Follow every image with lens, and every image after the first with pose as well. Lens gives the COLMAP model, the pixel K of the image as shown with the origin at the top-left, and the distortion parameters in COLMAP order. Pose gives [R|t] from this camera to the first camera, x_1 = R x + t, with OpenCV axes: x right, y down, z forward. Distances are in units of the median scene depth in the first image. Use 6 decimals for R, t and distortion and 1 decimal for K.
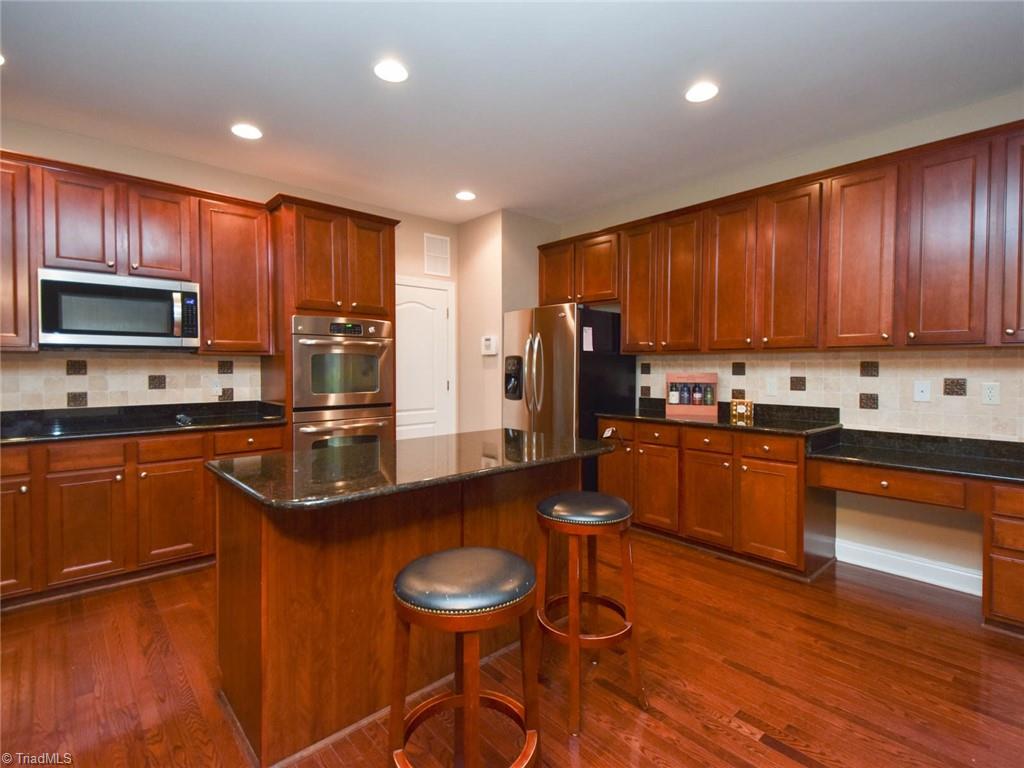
lens RADIAL K [[496.6, 0, 512.0], [0, 496.6, 384.0], [0, 0, 1]] dist [0.032159, -0.000038]
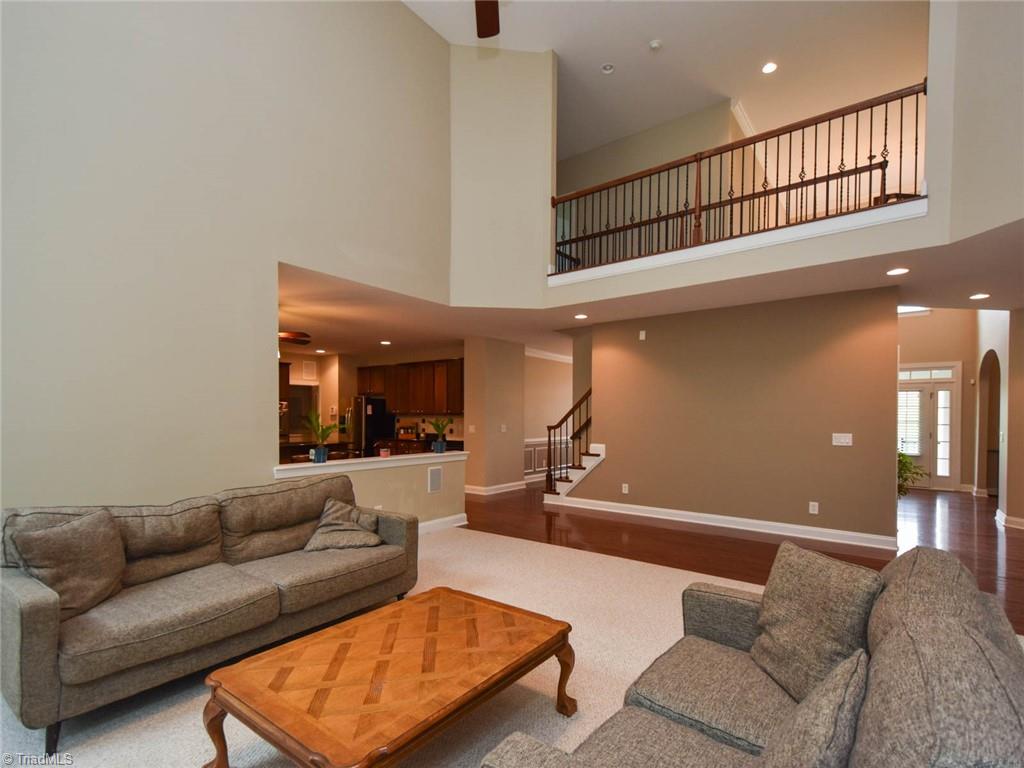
lens RADIAL K [[506.7, 0, 543.2], [0, 506.7, 422.8], [0, 0, 1]] dist [0.028022, -0.000072]
pose [[0.971493, 0.002075, 0.237061, 0.431141], [0.003913, 0.999685, -0.024786, 0.052737], [-0.237038, 0.025007, 0.971179, -1.935923]]
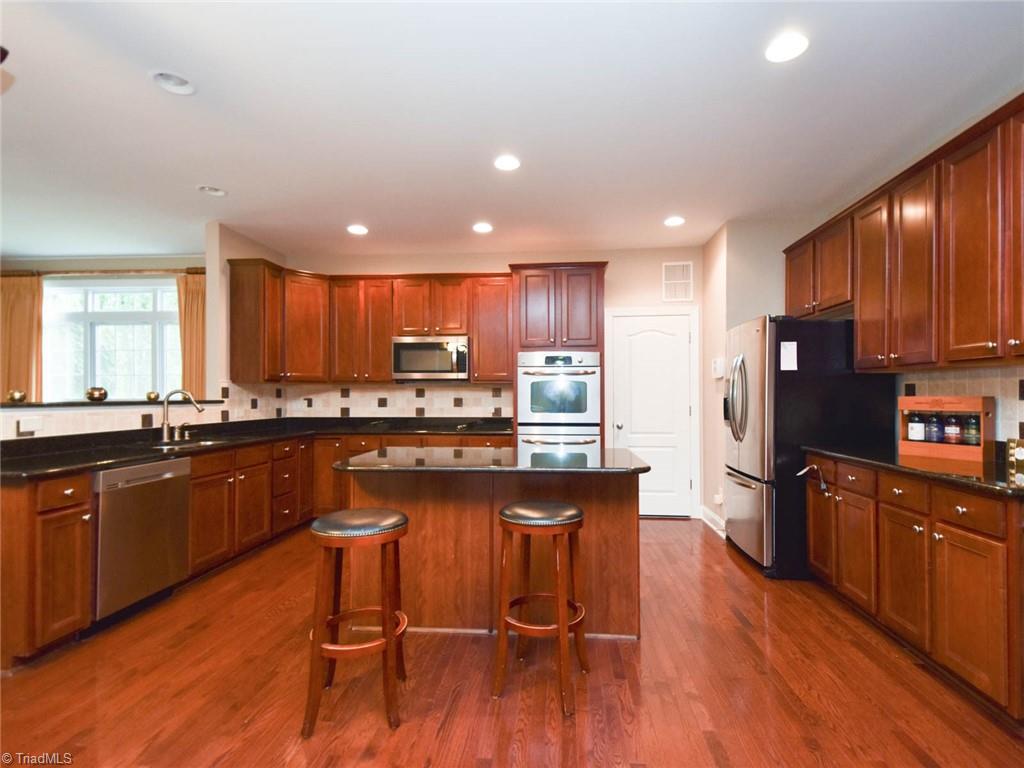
lens RADIAL K [[497.8, 0, 514.3], [0, 497.8, 396.7], [0, 0, 1]] dist [0.003742, -0.000148]
pose [[0.674188, 0.000032, -0.738560, 0.480343], [-0.025450, 0.999407, -0.023189, 0.008957], [0.738121, 0.034430, 0.673789, 0.105710]]
